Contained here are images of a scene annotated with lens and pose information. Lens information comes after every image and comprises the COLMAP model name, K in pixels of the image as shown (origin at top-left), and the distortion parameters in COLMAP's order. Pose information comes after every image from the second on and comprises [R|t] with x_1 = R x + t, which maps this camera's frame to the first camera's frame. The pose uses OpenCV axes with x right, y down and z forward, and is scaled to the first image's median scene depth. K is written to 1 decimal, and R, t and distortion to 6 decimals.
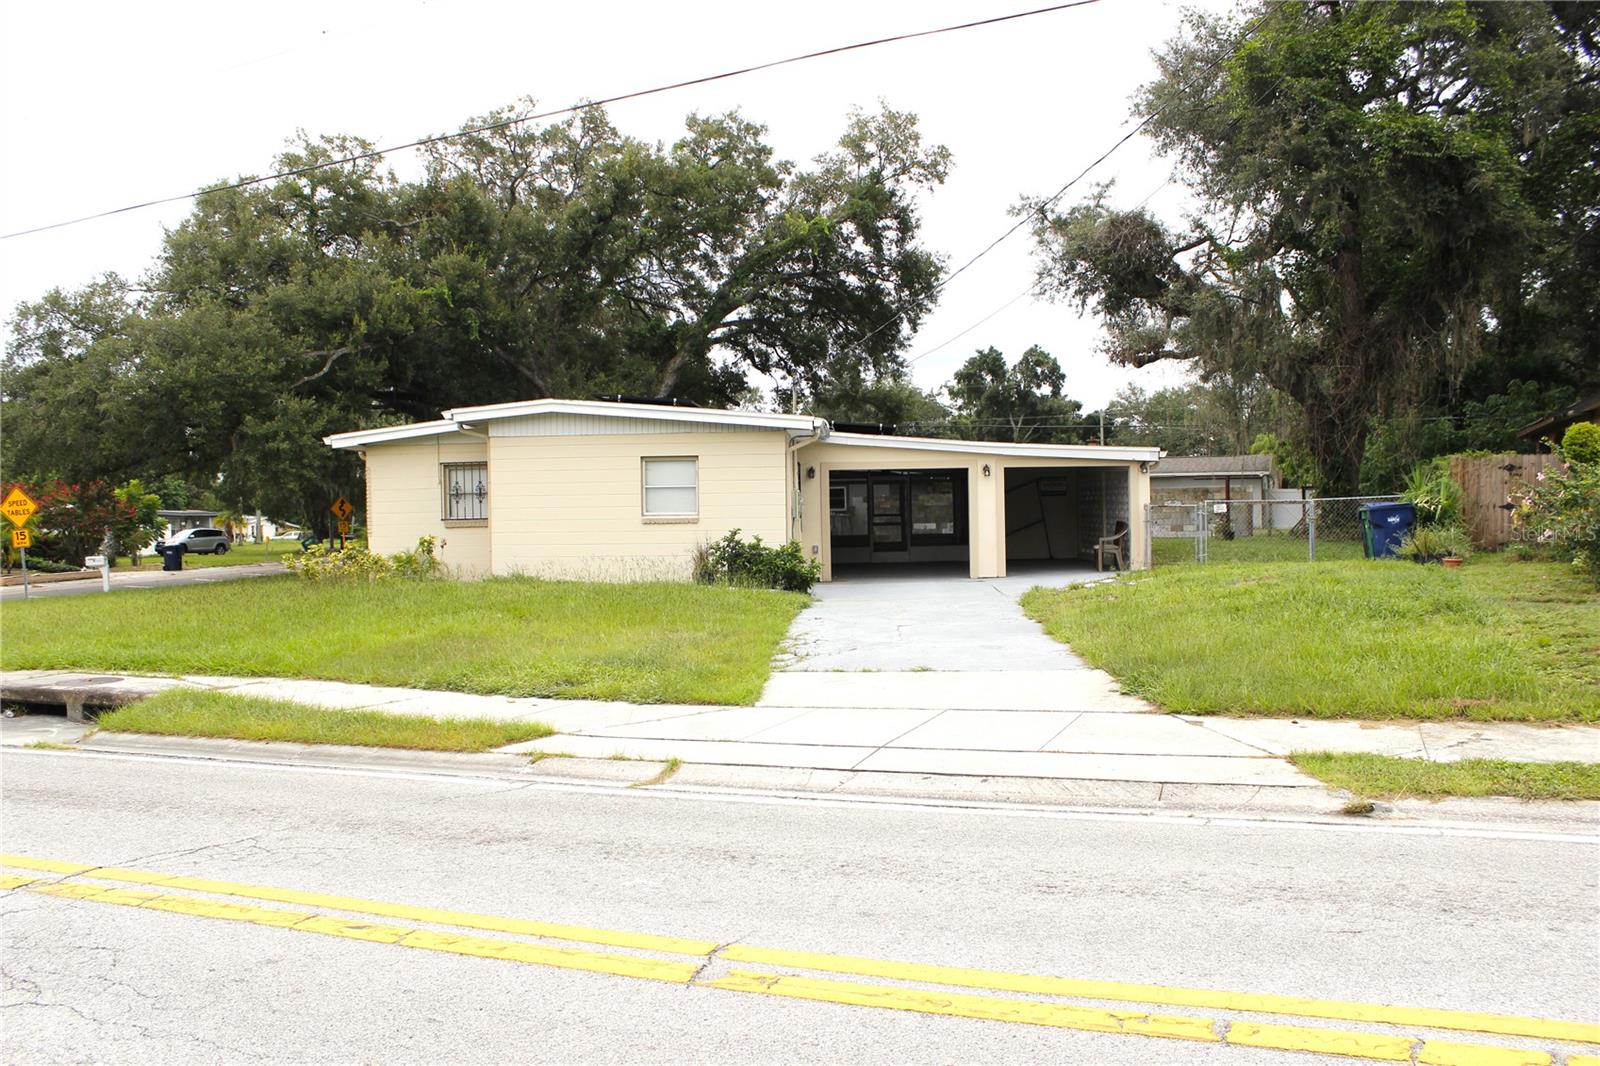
lens RADIAL K [[1335.8, 0, 807.0], [0, 1335.8, 543.3], [0, 0, 1]] dist [-0.171300, 0.159474]
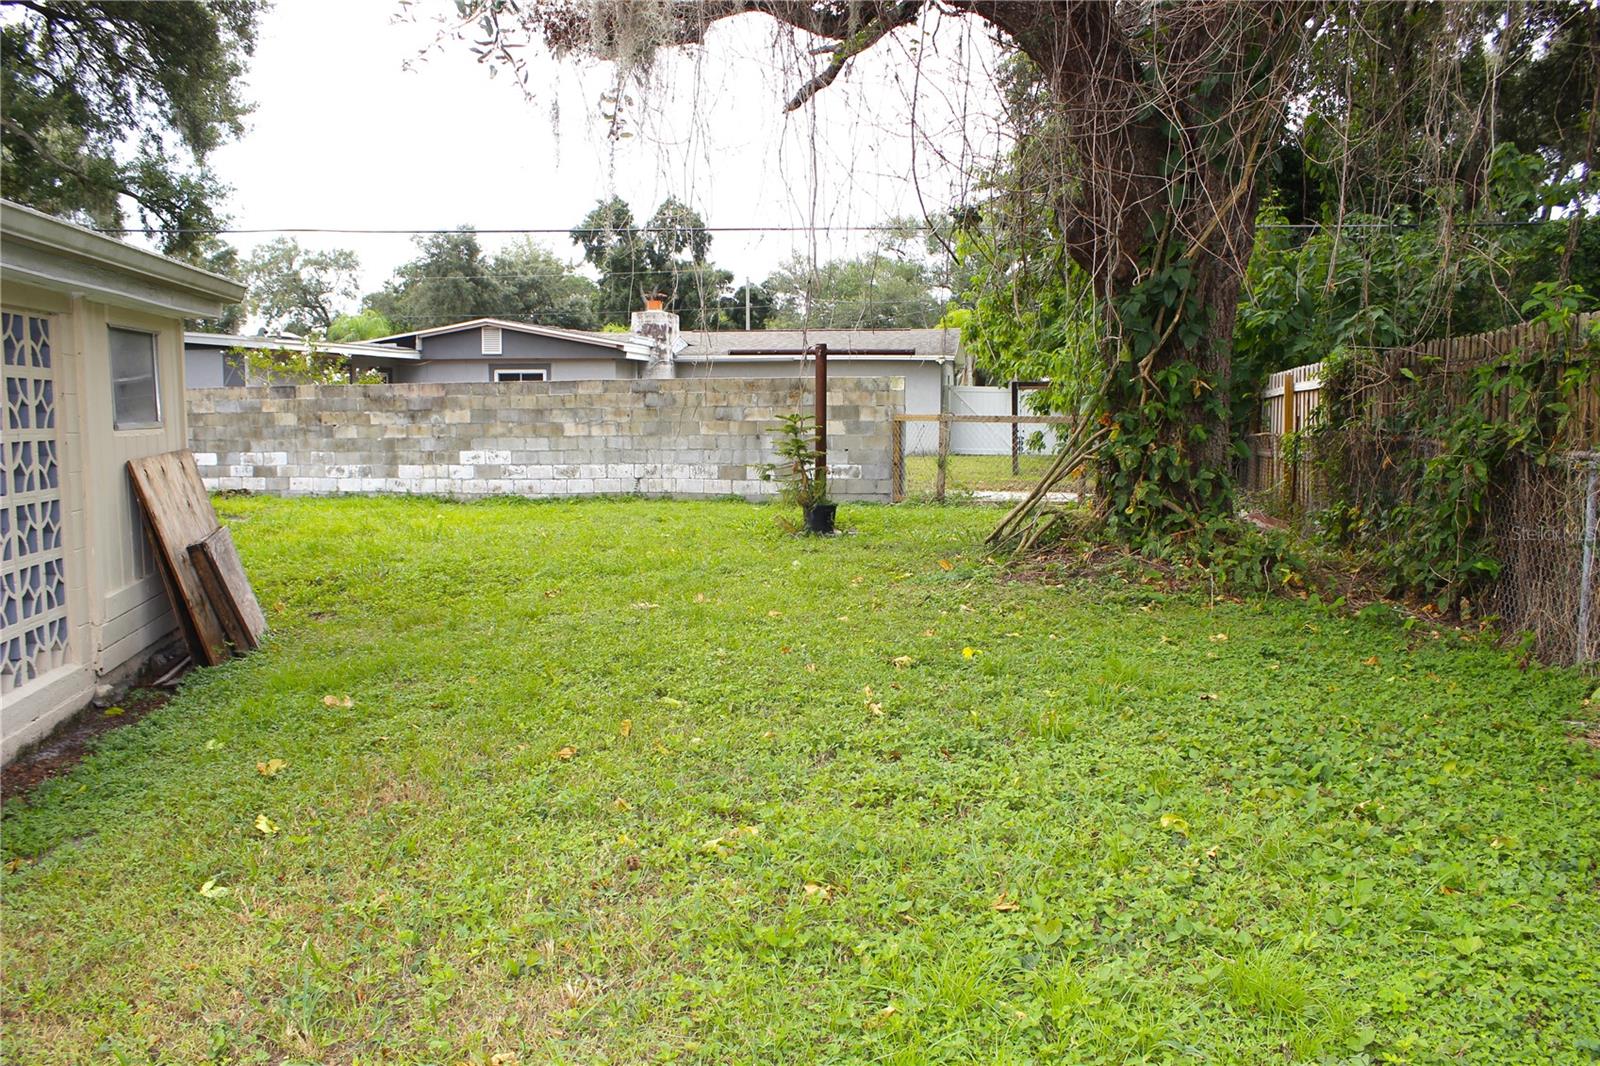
lens RADIAL K [[1346.1, 0, 799.9], [0, 1346.1, 548.6], [0, 0, 1]] dist [-0.158115, 0.147917]
pose [[0.976670, -0.007090, 0.214631, 0.227650], [-0.010887, 0.996535, 0.082458, -0.025452], [-0.214472, -0.082871, 0.973208, 0.619352]]
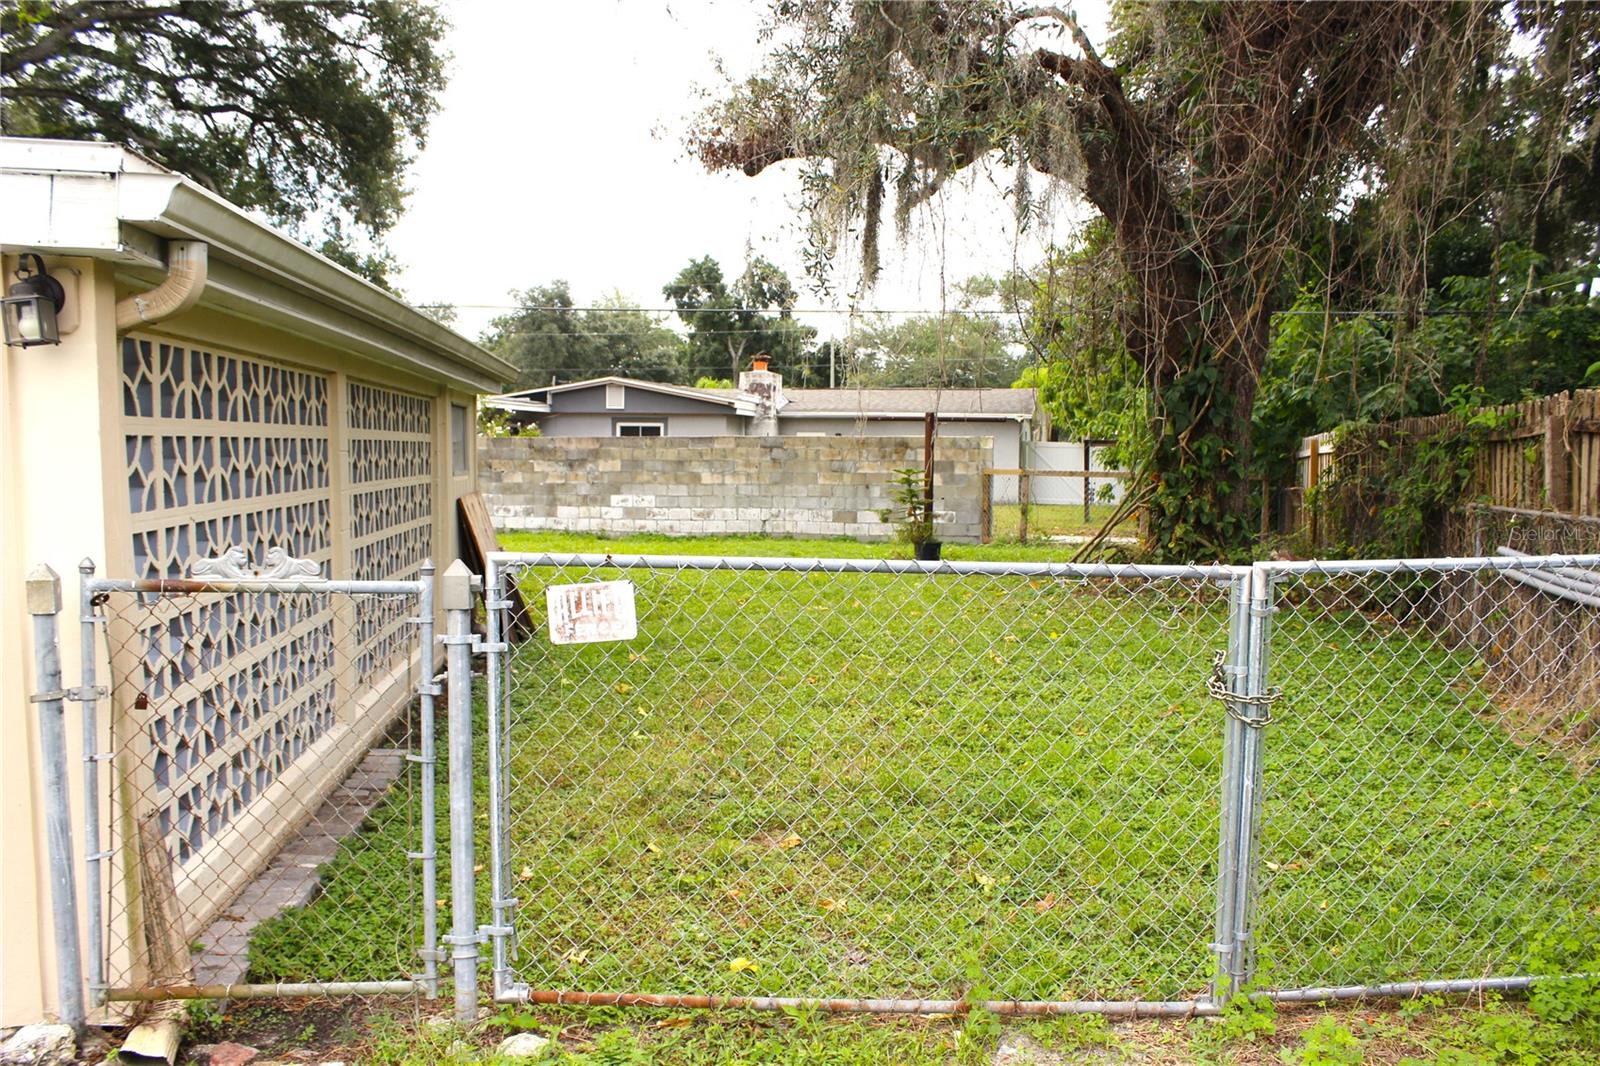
lens RADIAL K [[1335.8, 0, 807.0], [0, 1335.8, 543.3], [0, 0, 1]] dist [-0.171300, 0.159474]
pose [[0.985830, 0.014227, 0.167142, 0.198138], [-0.021809, 0.998810, 0.043617, -0.025573], [-0.166323, -0.046644, 0.984968, 0.544558]]
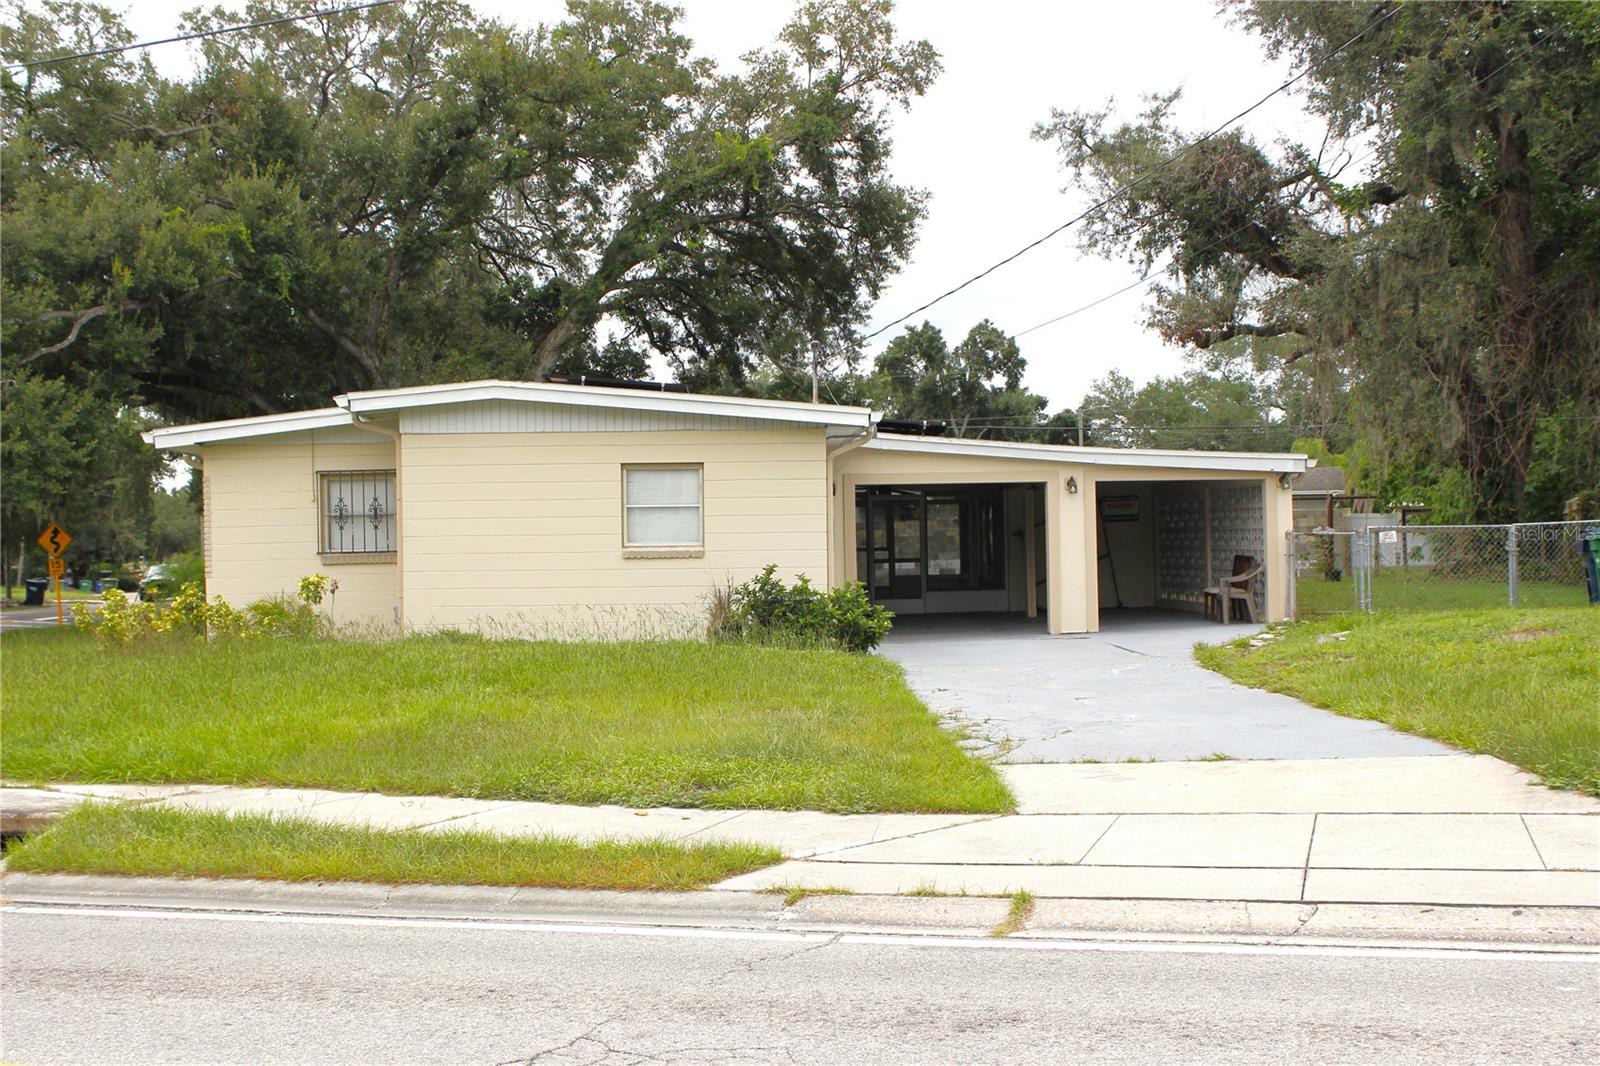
lens RADIAL K [[1830.3, 0, 800.0], [0, 1830.3, 533.0], [0, 0, 1]] dist [-0.118464, 0.202051]
pose [[0.995895, 0.000146, 0.090521, -0.065021], [0.002753, 0.999487, -0.031899, 0.001578], [-0.090480, 0.032018, 0.995384, 0.015742]]
